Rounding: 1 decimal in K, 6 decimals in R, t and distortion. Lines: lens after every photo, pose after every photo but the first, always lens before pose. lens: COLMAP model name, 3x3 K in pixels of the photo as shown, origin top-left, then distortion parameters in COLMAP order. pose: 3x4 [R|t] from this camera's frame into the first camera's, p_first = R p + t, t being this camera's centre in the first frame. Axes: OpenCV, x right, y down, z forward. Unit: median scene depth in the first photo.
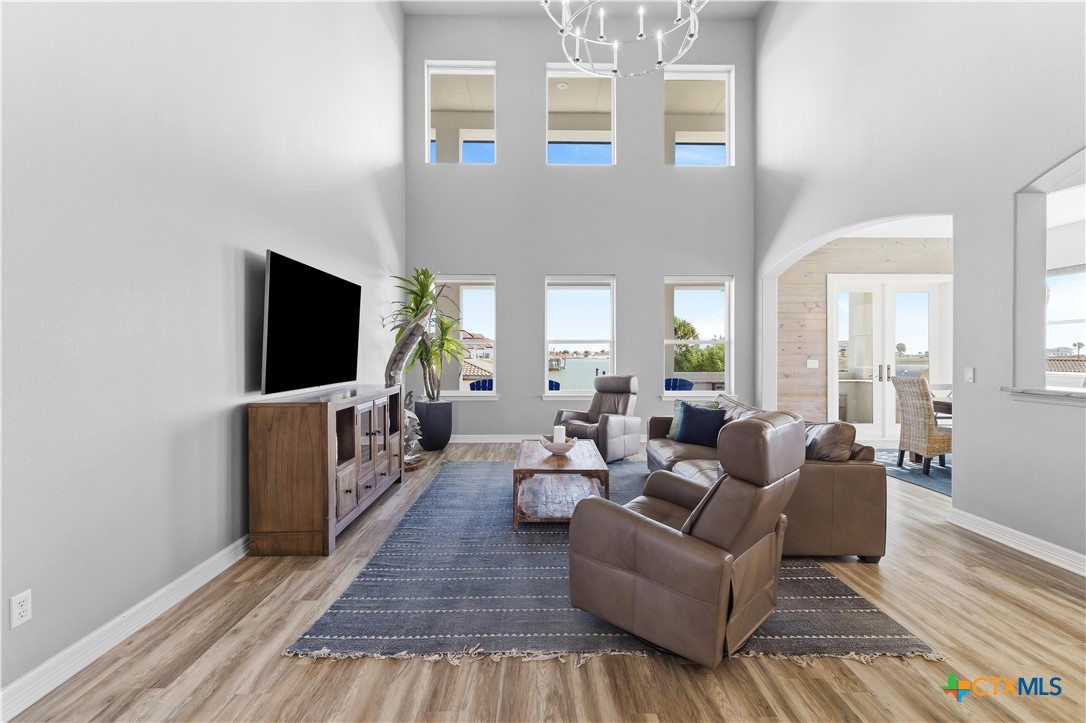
lens RADIAL K [[477.2, 0, 543.0], [0, 477.2, 361.5], [0, 0, 1]] dist [0.007408, 0.000402]
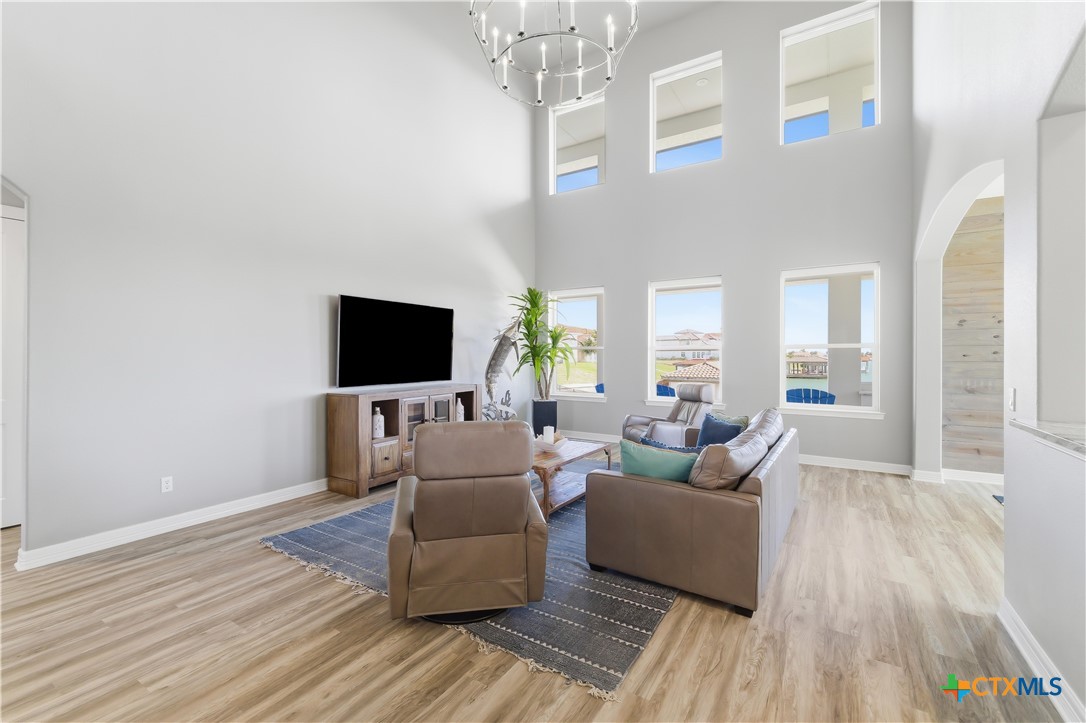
lens RADIAL K [[462.5, 0, 543.0], [0, 462.5, 361.5], [0, 0, 1]] dist [0.010605, -0.000332]
pose [[0.834233, 0.008153, -0.551352, 0.894225], [-0.007644, 0.999966, 0.003221, -0.030510], [0.551359, 0.001527, 0.834267, 0.127518]]
